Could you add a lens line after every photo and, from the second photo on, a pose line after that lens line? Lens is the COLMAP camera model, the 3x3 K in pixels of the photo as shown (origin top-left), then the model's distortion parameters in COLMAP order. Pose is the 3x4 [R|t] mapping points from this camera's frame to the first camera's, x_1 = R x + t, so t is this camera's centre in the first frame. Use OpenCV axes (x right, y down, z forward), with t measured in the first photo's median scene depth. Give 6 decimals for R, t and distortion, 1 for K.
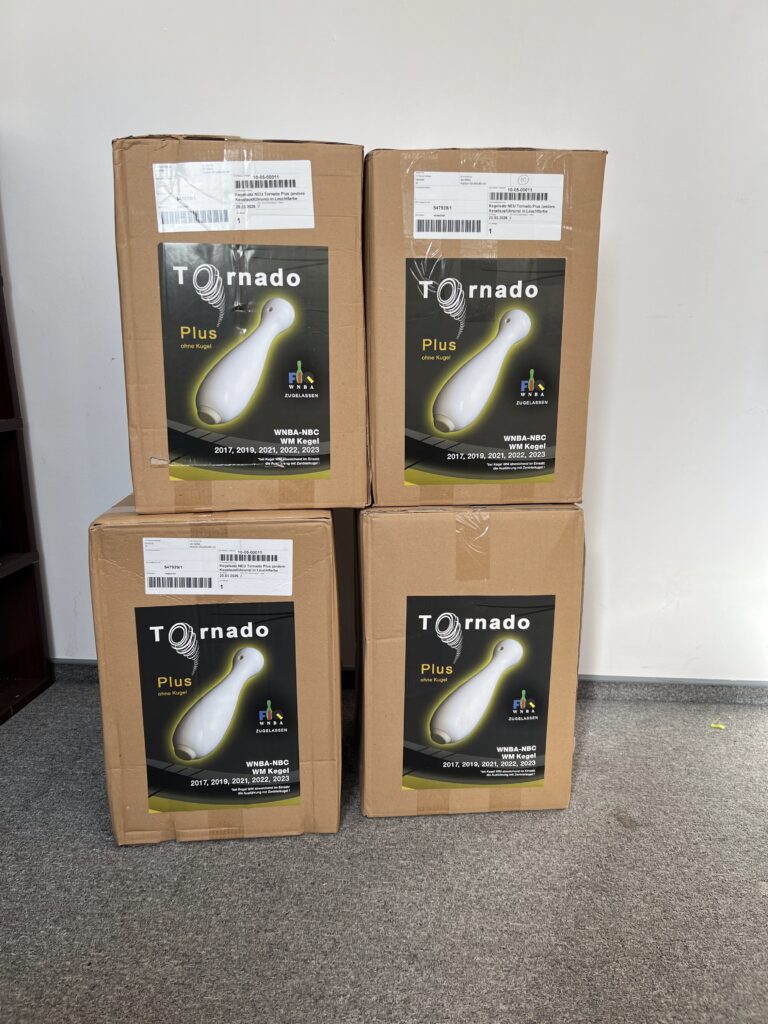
lens RADIAL K [[744.8, 0, 382.0], [0, 744.8, 527.4], [0, 0, 1]] dist [0.059806, -0.049459]
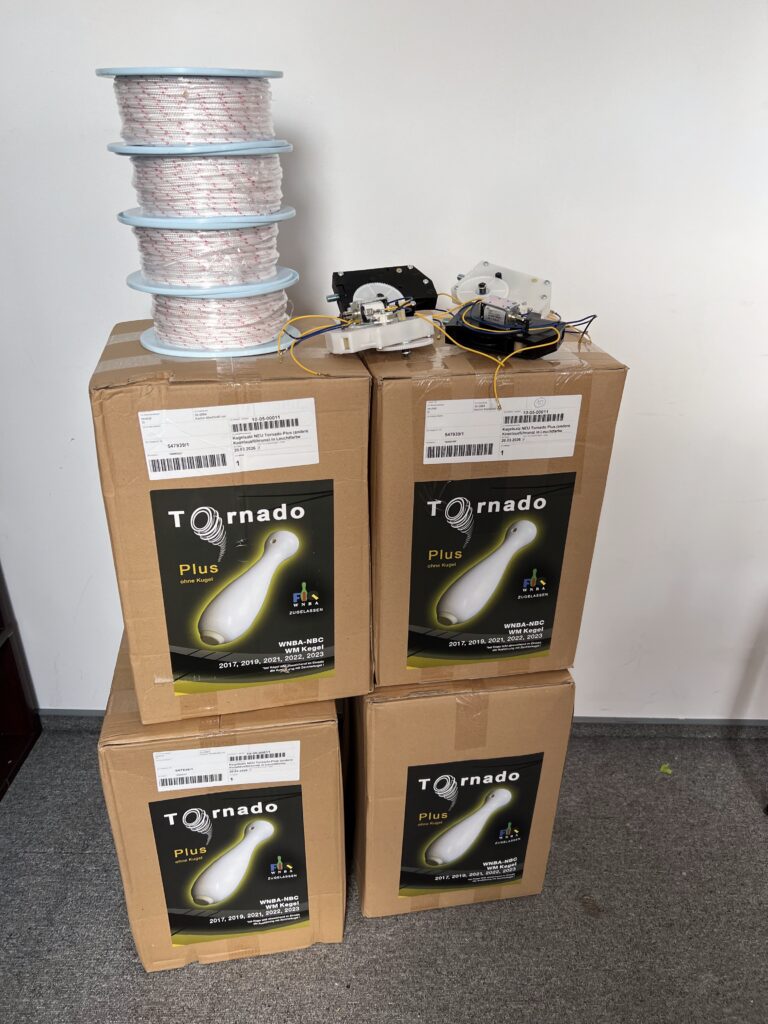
lens RADIAL K [[744.8, 0, 382.0], [0, 744.8, 527.4], [0, 0, 1]] dist [0.059806, -0.049459]
pose [[0.995859, -0.026326, 0.087012, -0.089539], [0.001912, 0.963004, 0.269479, -0.539239], [-0.090887, -0.268197, 0.959067, 0.078977]]
